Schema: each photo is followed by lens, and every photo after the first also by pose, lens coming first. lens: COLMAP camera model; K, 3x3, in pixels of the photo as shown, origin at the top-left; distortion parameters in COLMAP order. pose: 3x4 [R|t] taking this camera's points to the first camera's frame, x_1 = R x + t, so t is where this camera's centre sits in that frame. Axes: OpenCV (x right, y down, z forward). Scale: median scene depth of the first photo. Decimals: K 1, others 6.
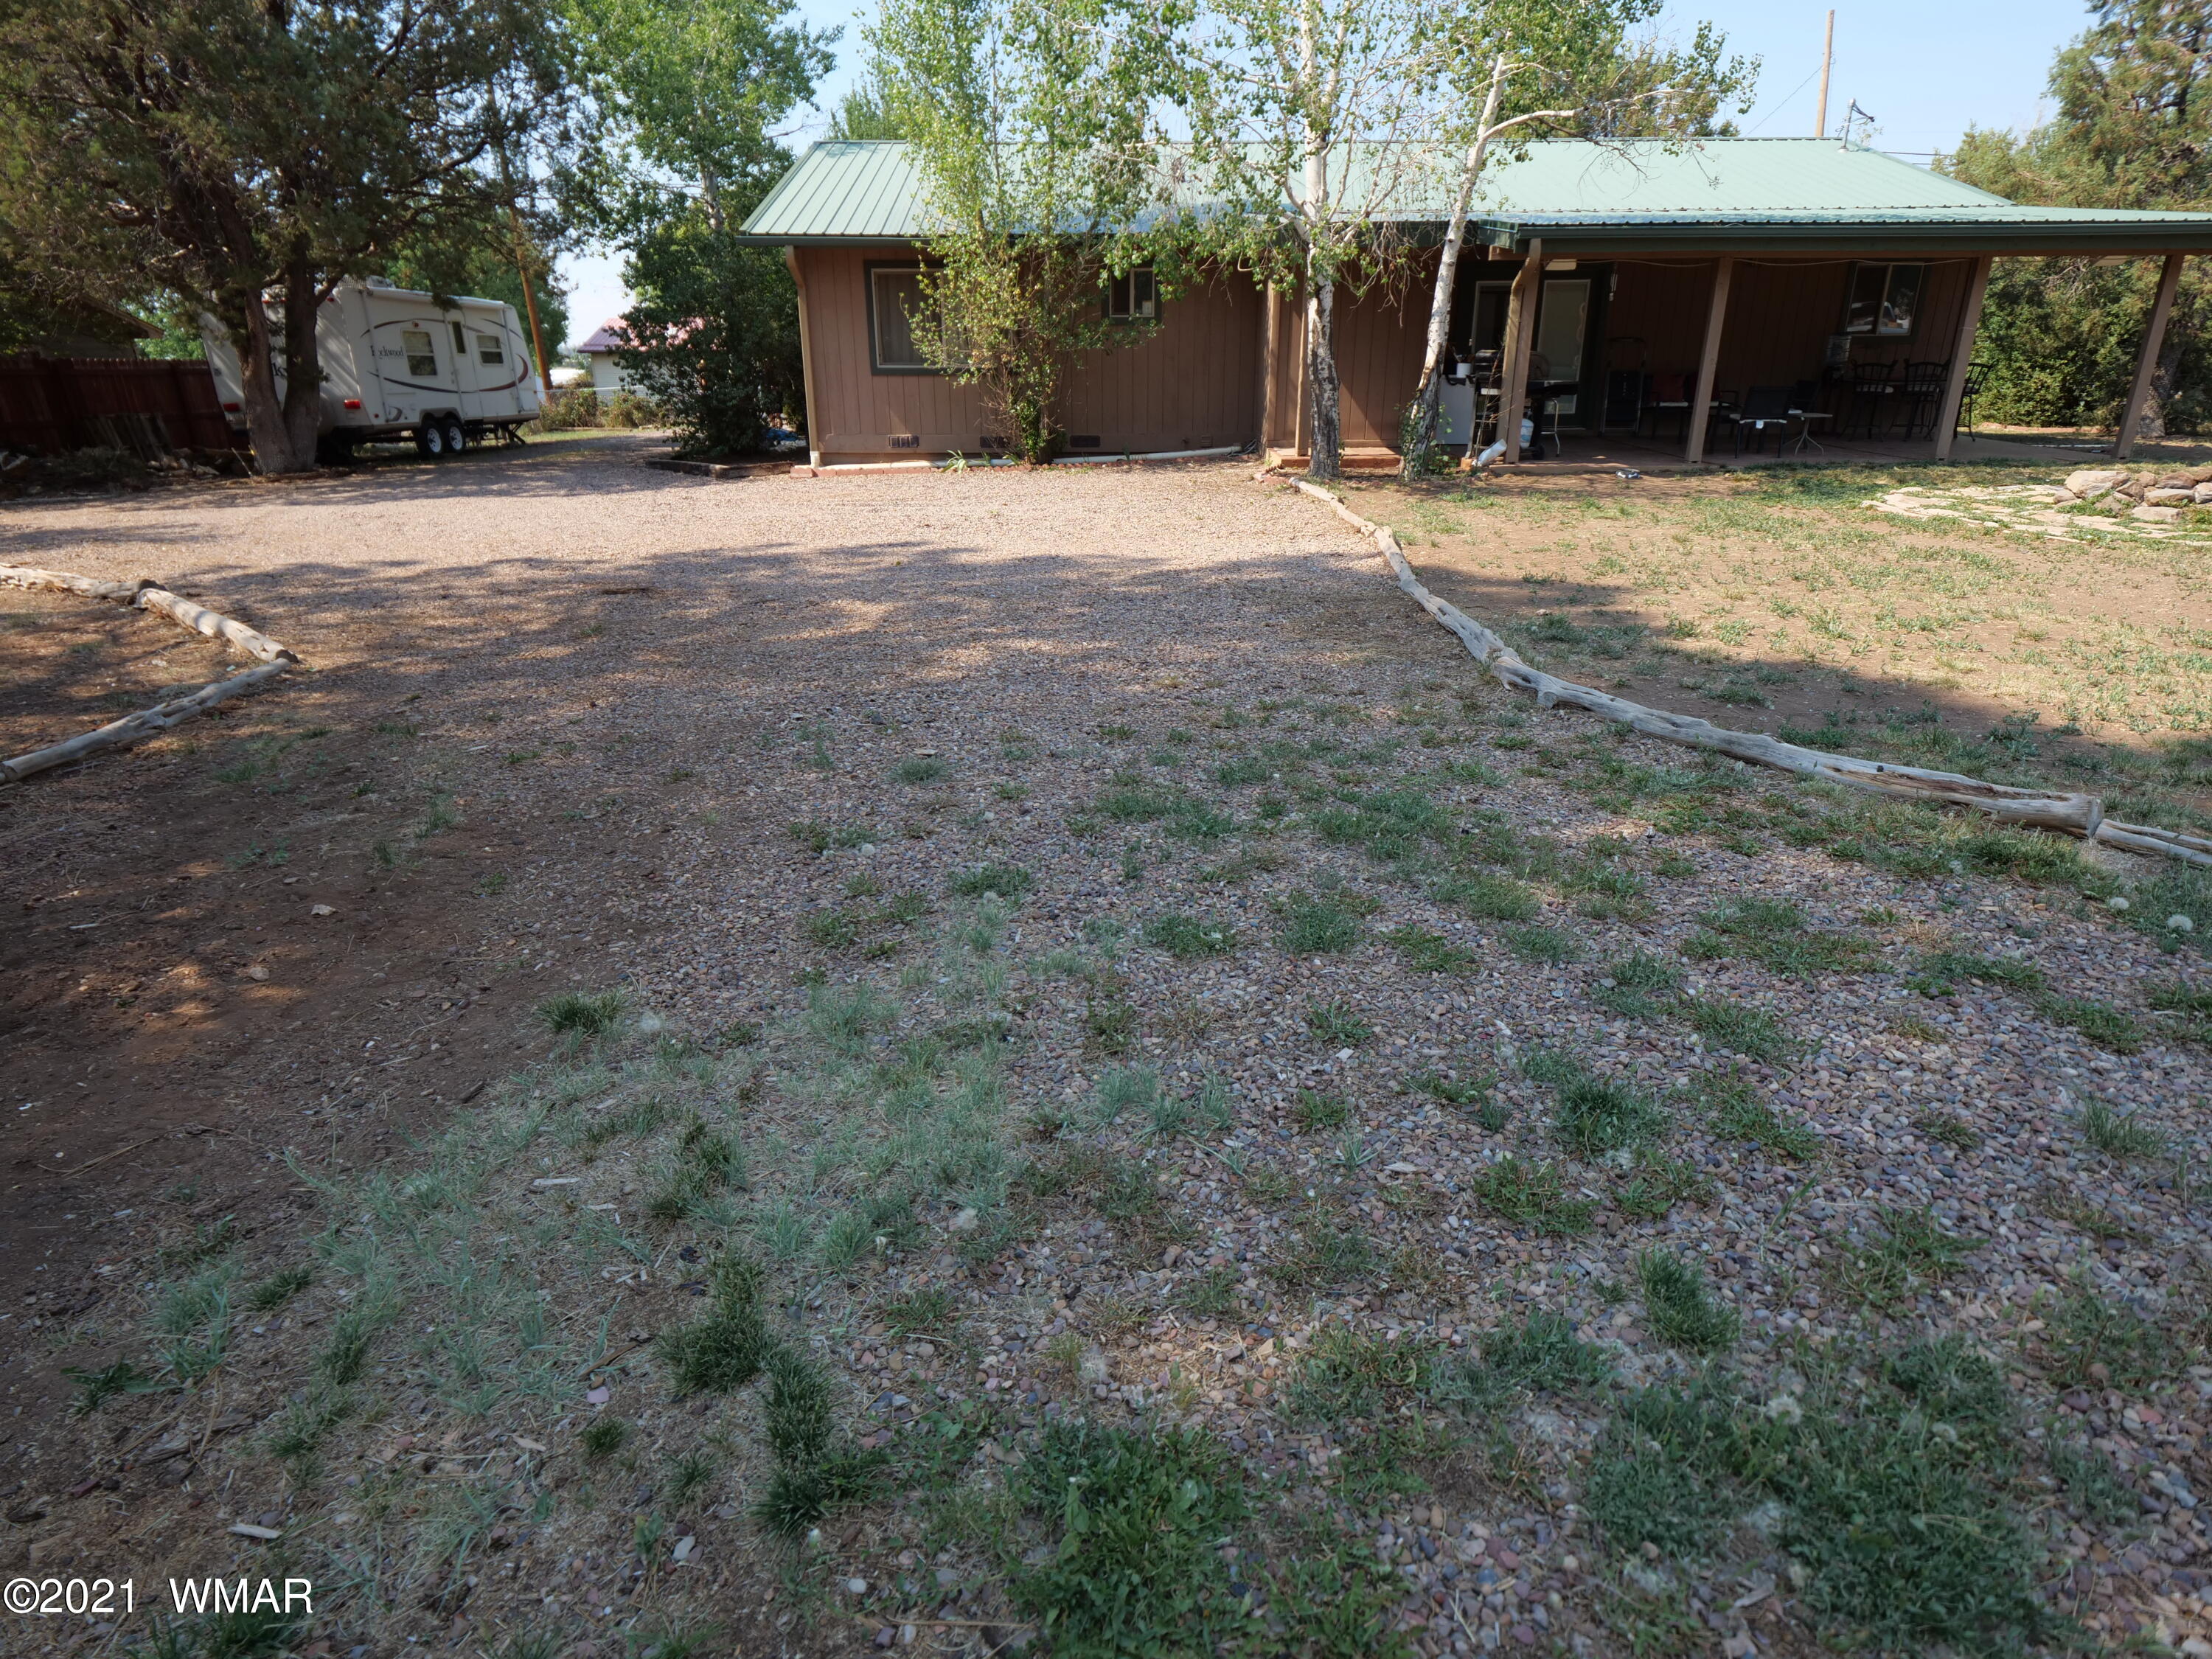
lens RADIAL K [[1168.8, 0, 1123.6], [0, 1168.8, 811.7], [0, 0, 1]] dist [0.002342, -0.002804]
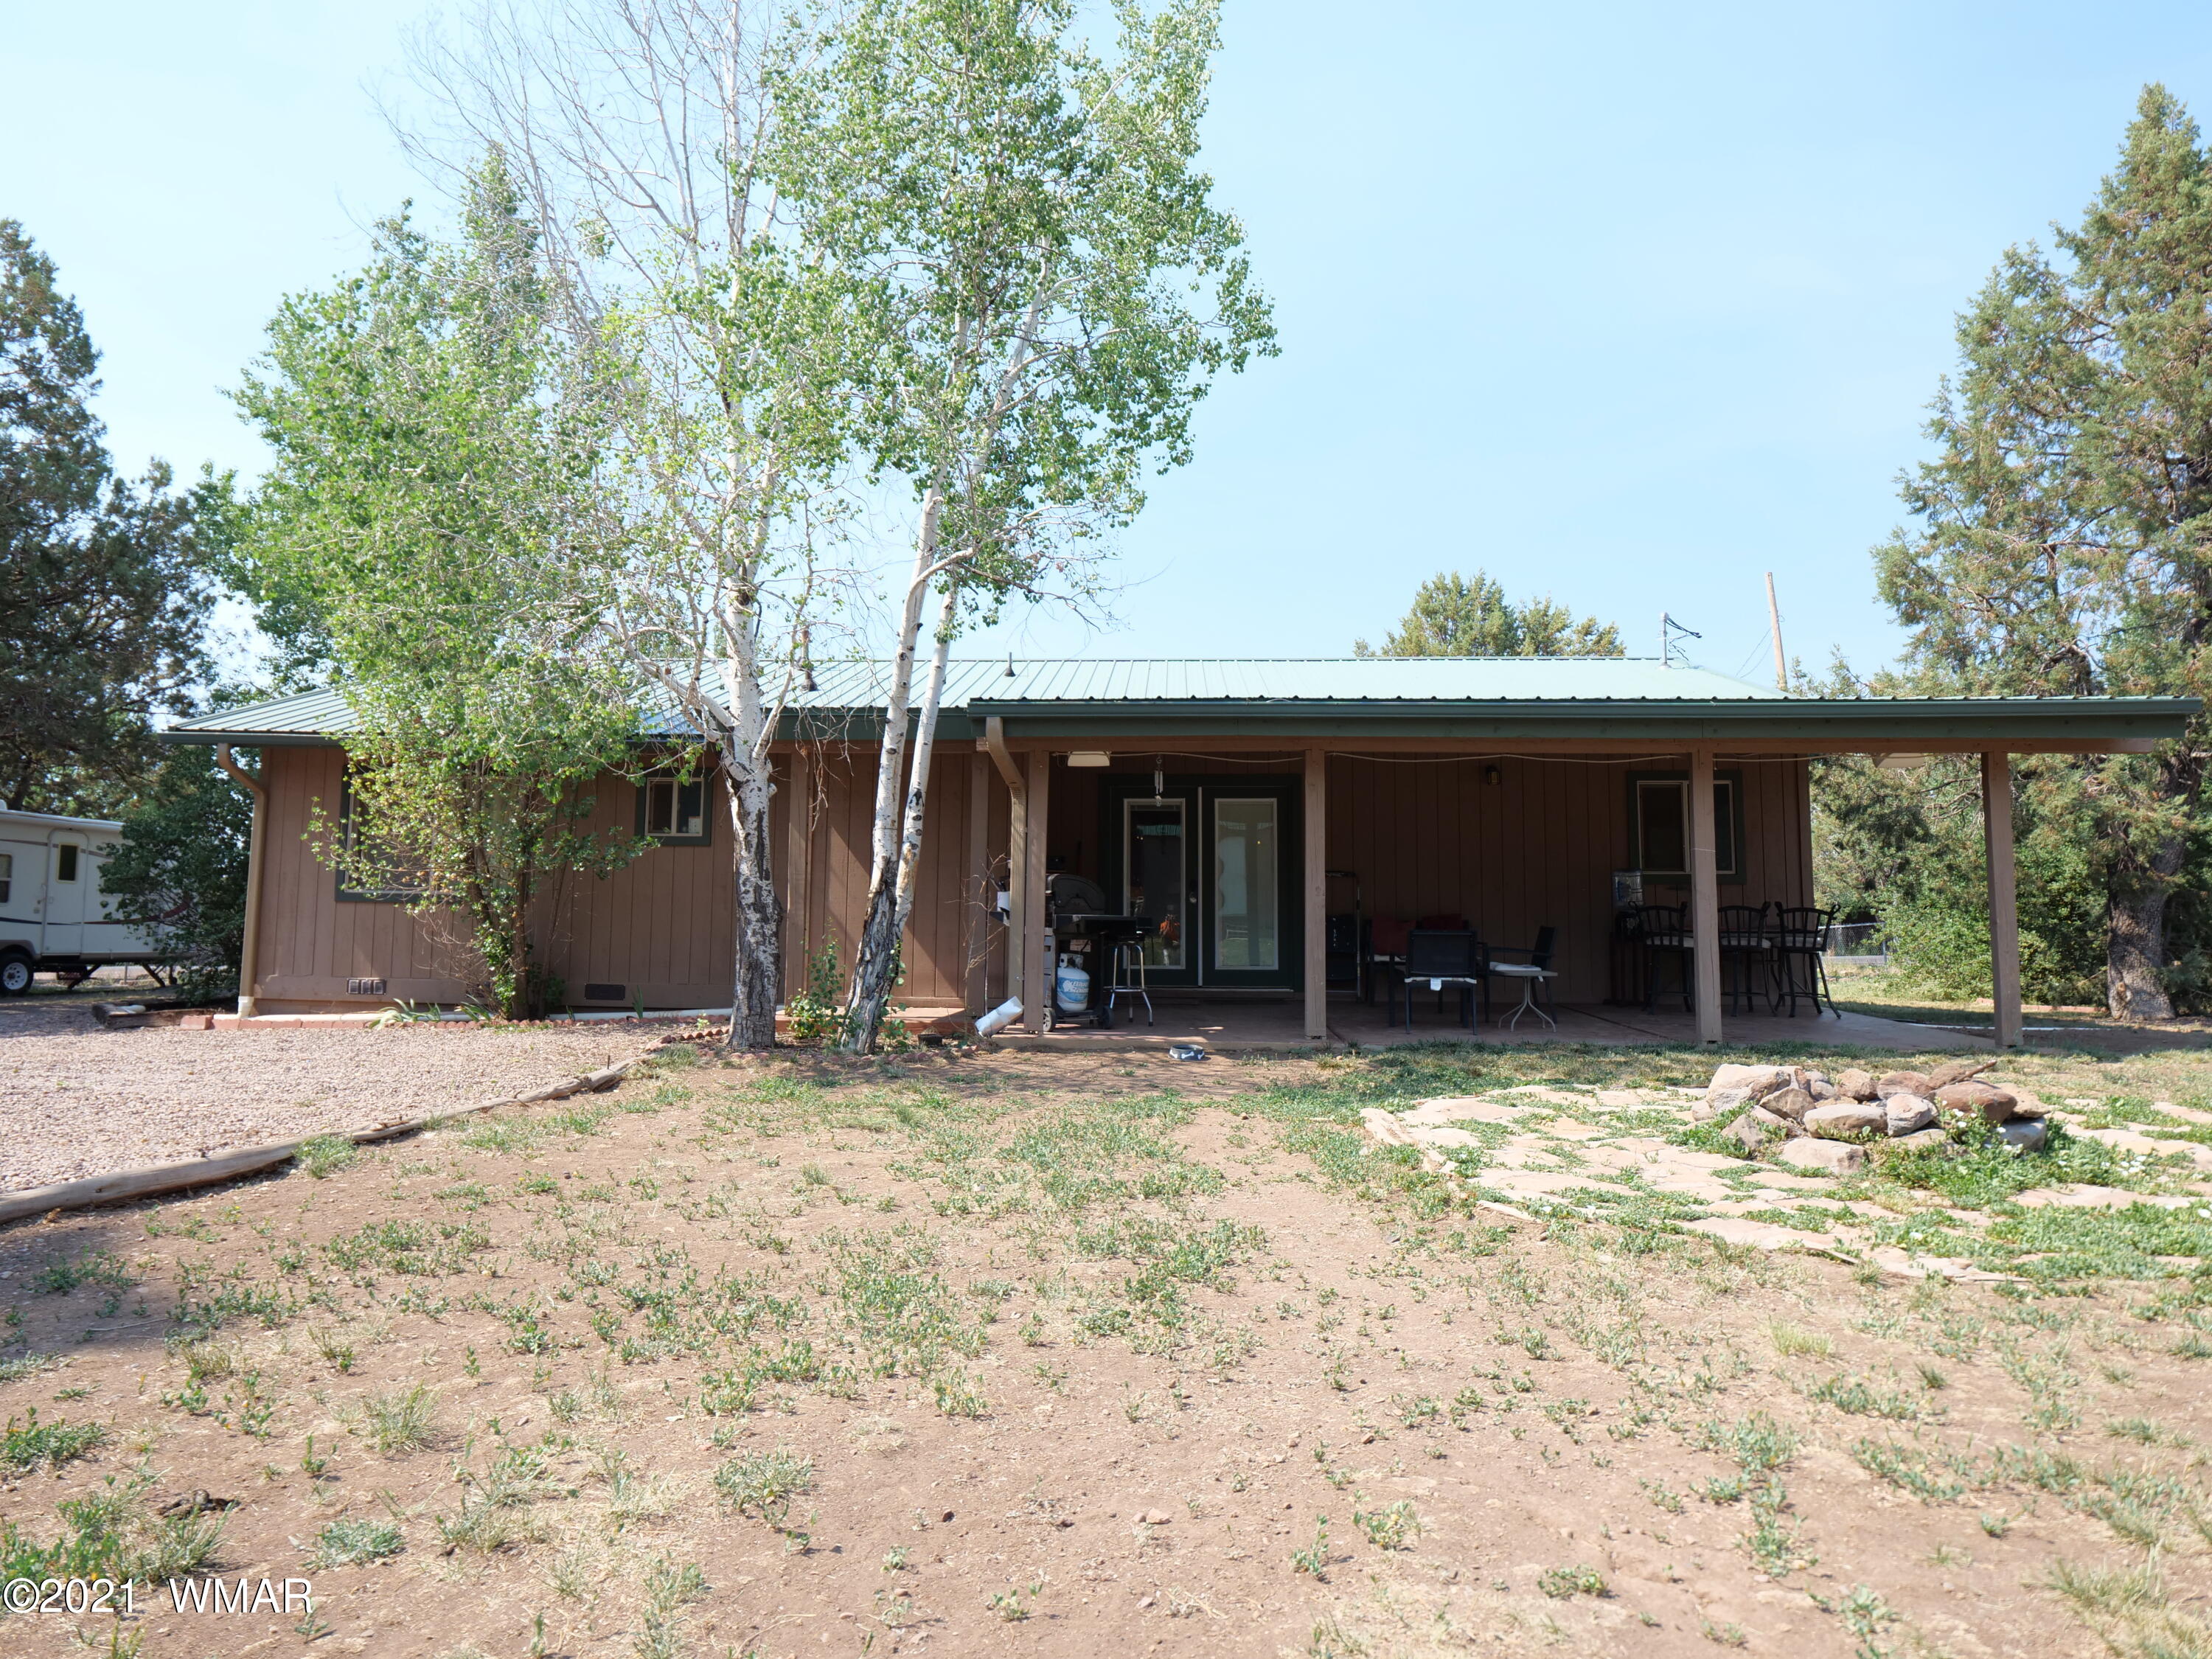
lens RADIAL K [[1330.1, 0, 1101.7], [0, 1330.1, 820.4], [0, 0, 1]] dist [-0.005499, 0.002974]
pose [[0.997353, 0.011831, -0.071744, 0.407588], [-0.041654, 0.901695, -0.430361, -0.084711], [0.059600, 0.432210, 0.899801, 0.276537]]
